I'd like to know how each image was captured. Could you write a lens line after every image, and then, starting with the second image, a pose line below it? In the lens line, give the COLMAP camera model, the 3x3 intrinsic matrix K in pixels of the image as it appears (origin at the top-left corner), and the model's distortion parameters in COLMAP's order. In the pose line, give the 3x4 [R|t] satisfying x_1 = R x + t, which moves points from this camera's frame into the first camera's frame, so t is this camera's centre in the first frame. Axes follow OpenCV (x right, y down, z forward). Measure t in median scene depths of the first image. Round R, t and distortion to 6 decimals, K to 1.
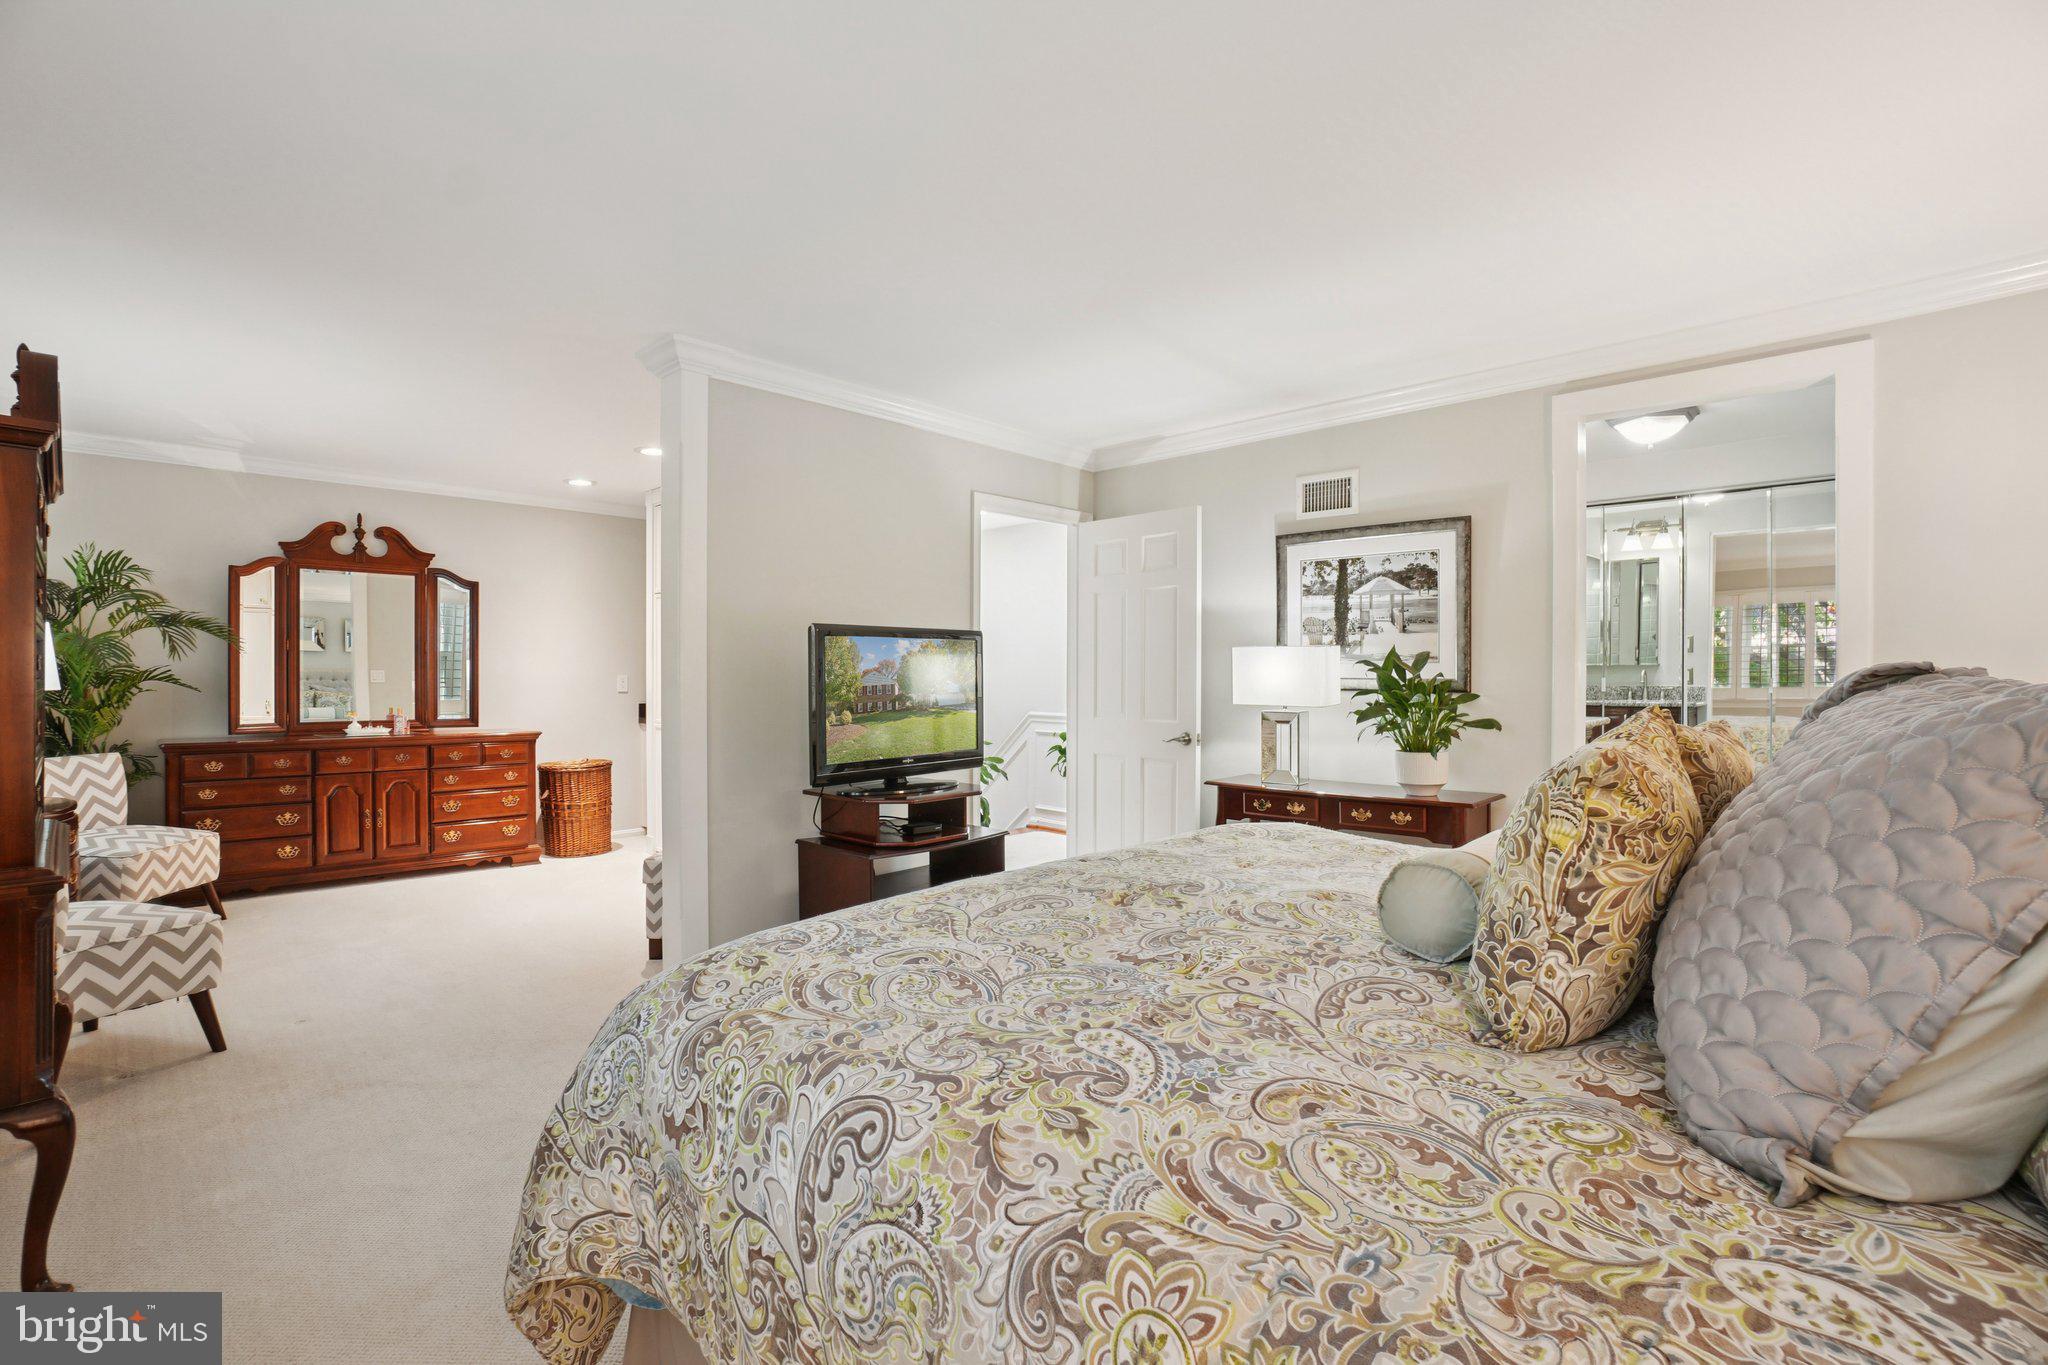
lens RADIAL K [[910.3, 0, 1003.3], [0, 910.3, 674.6], [0, 0, 1]] dist [-0.019698, 0.000464]
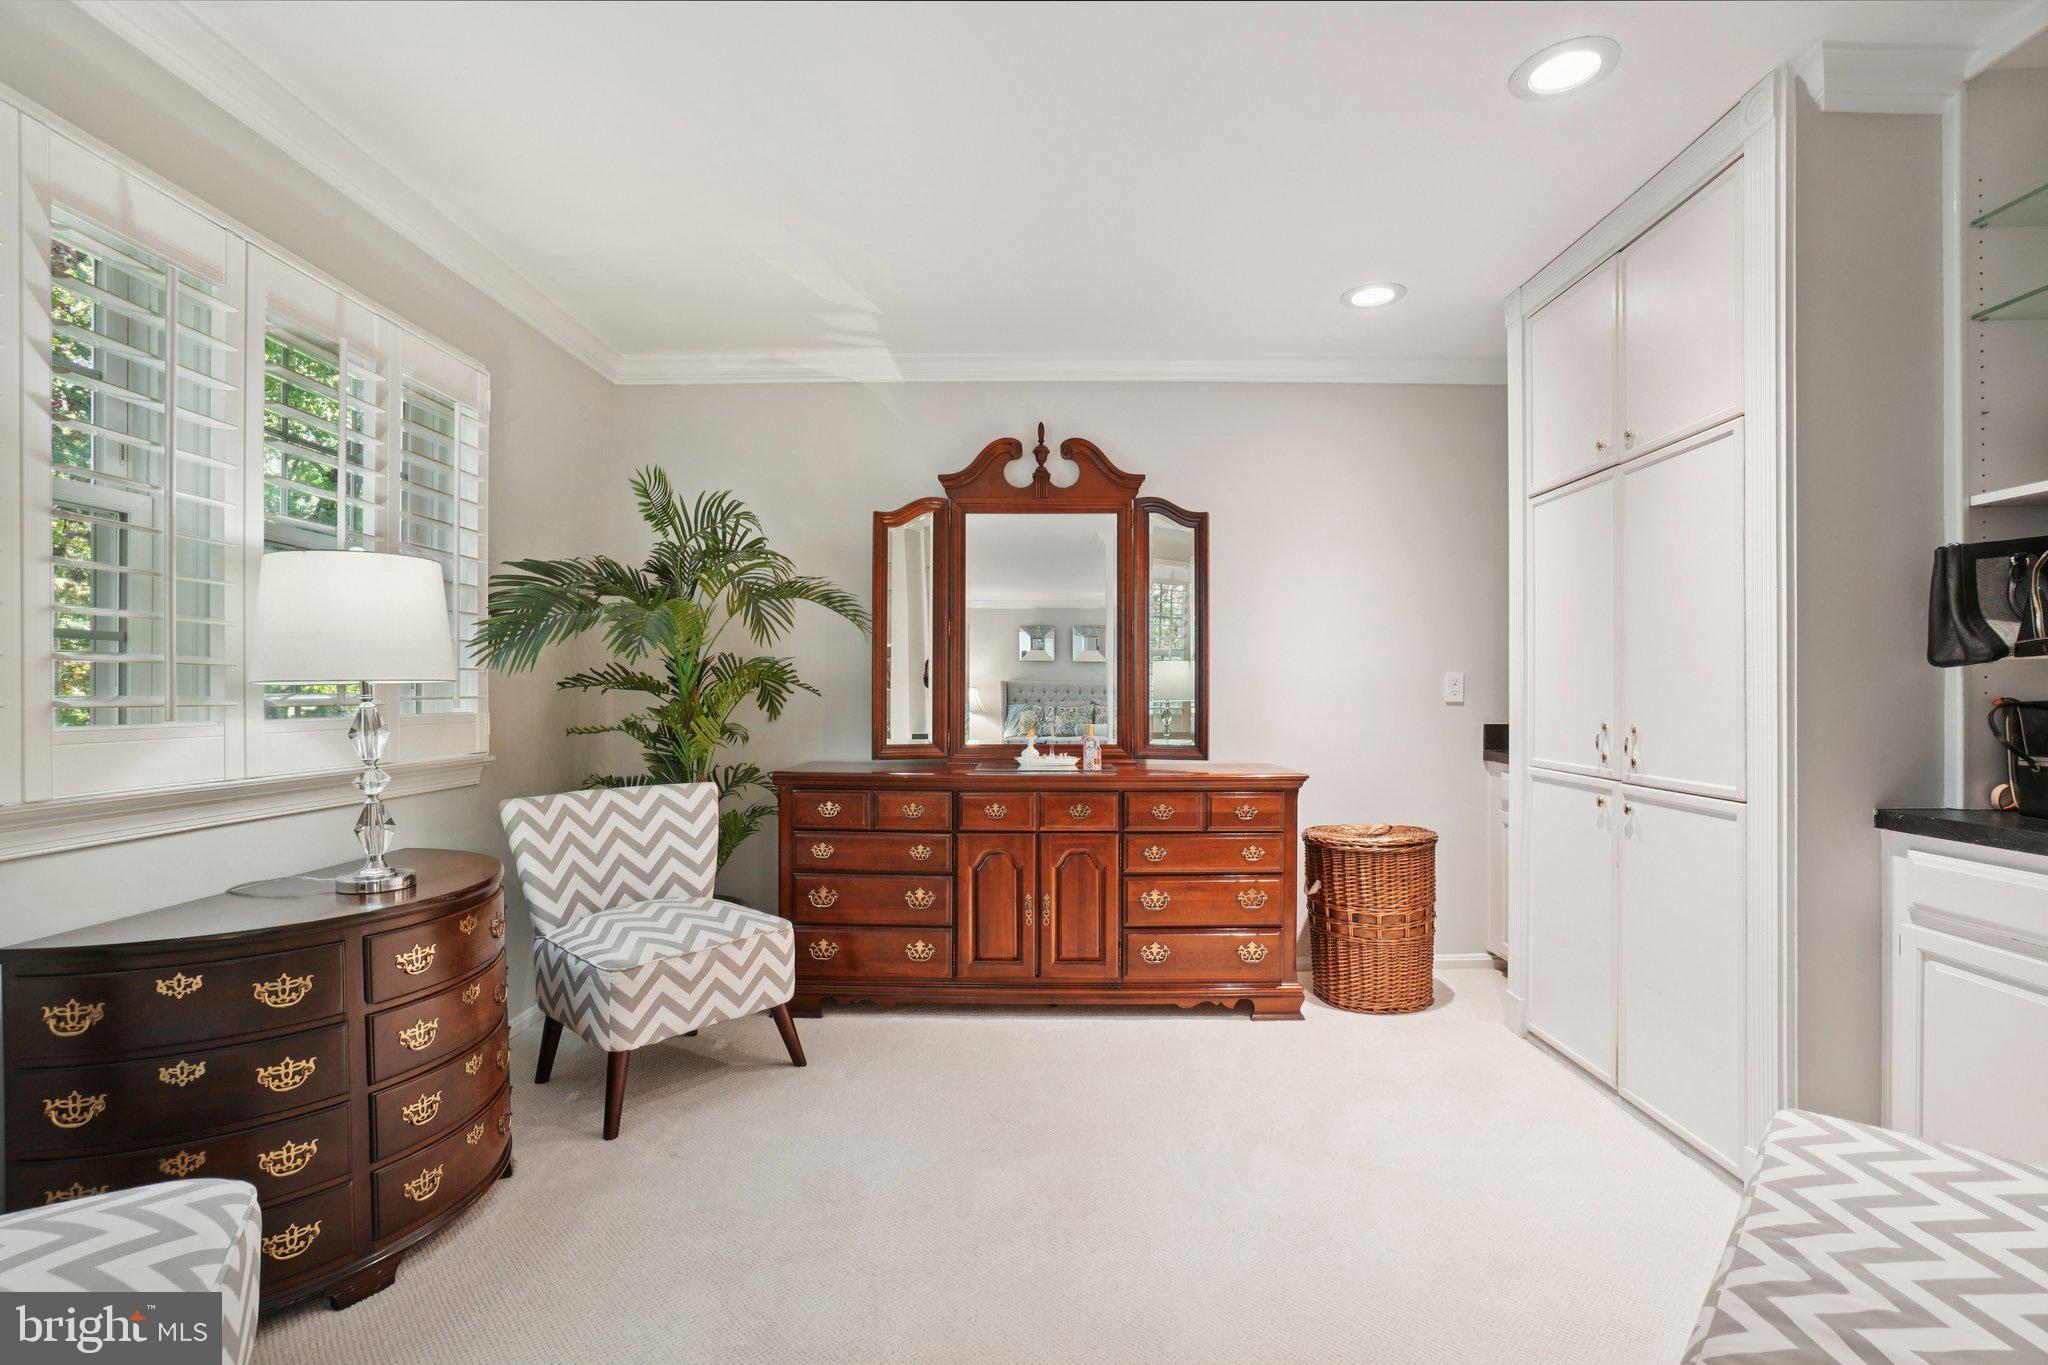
lens RADIAL K [[898.6, 0, 1029.0], [0, 898.6, 712.7], [0, 0, 1]] dist [0.000909, 0.000122]
pose [[0.693981, 0.010172, -0.719921, -0.276700], [0.001805, 0.999872, 0.015868, 0.019651], [0.719991, -0.012311, 0.693874, 0.587765]]
